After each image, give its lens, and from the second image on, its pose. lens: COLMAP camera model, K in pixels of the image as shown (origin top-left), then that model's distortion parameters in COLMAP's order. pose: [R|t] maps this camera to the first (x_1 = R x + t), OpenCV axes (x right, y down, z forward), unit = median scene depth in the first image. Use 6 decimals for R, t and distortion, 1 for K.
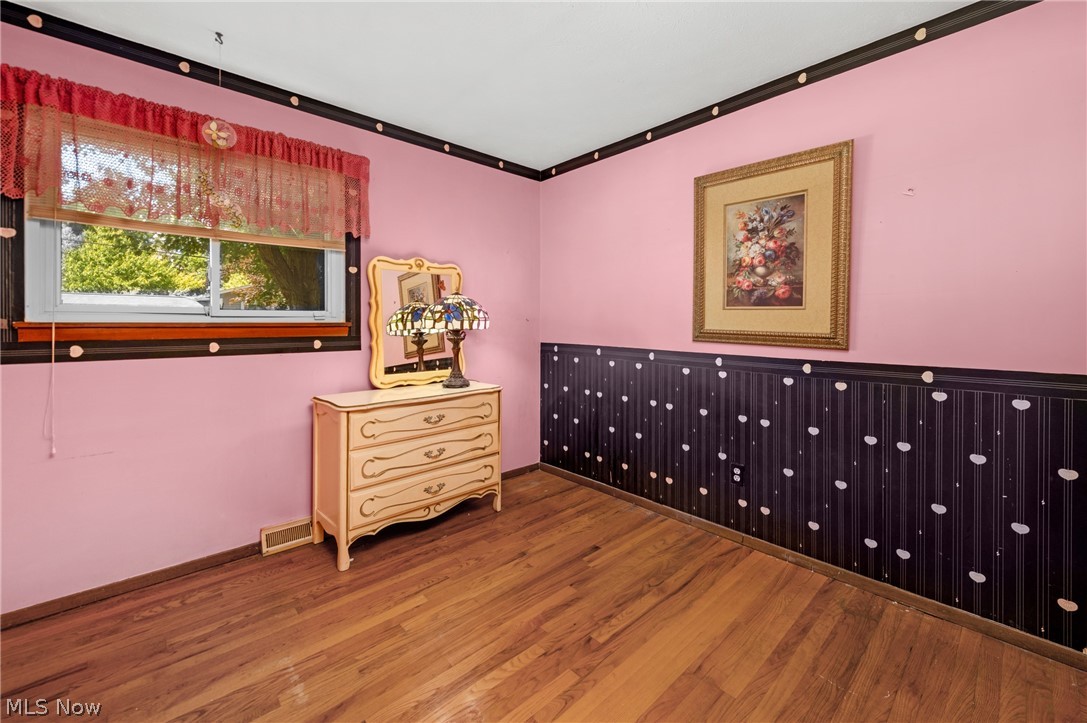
lens RADIAL K [[445.0, 0, 543.1], [0, 445.0, 323.0], [0, 0, 1]] dist [0.001400, -0.000283]
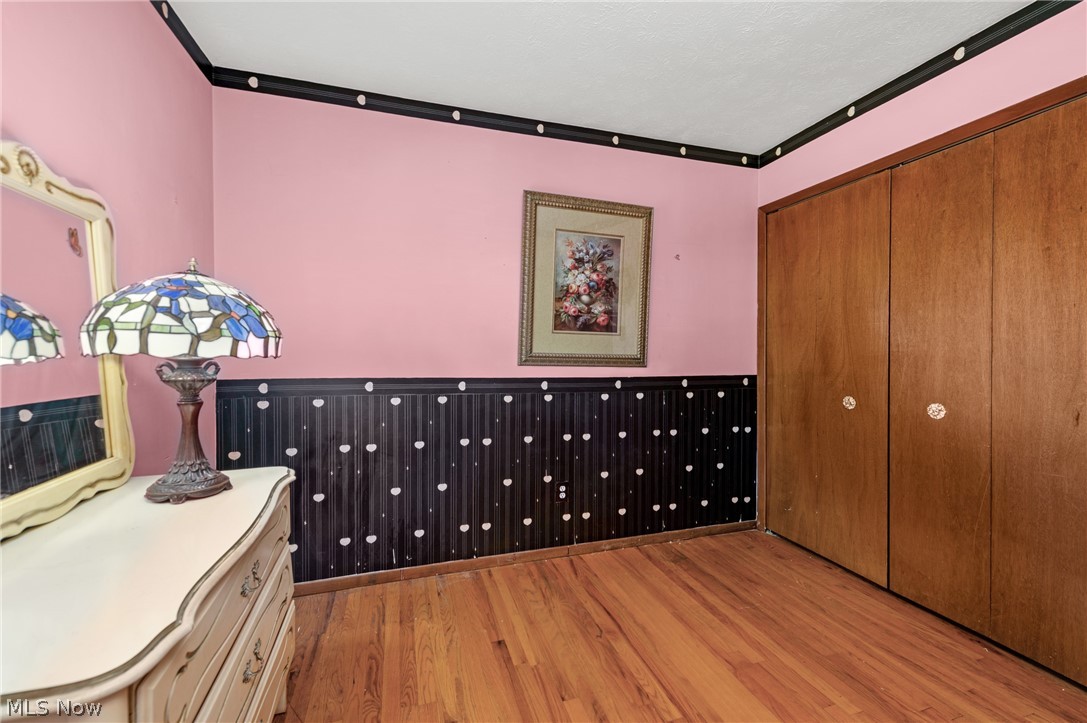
lens RADIAL K [[451.4, 0, 525.7], [0, 451.4, 350.9], [0, 0, 1]] dist [0.009788, 0.000040]
pose [[0.409141, -0.011773, 0.912395, -0.580307], [-0.007180, 0.999844, 0.016121, -0.006308], [-0.912443, -0.013147, 0.408992, 0.672650]]
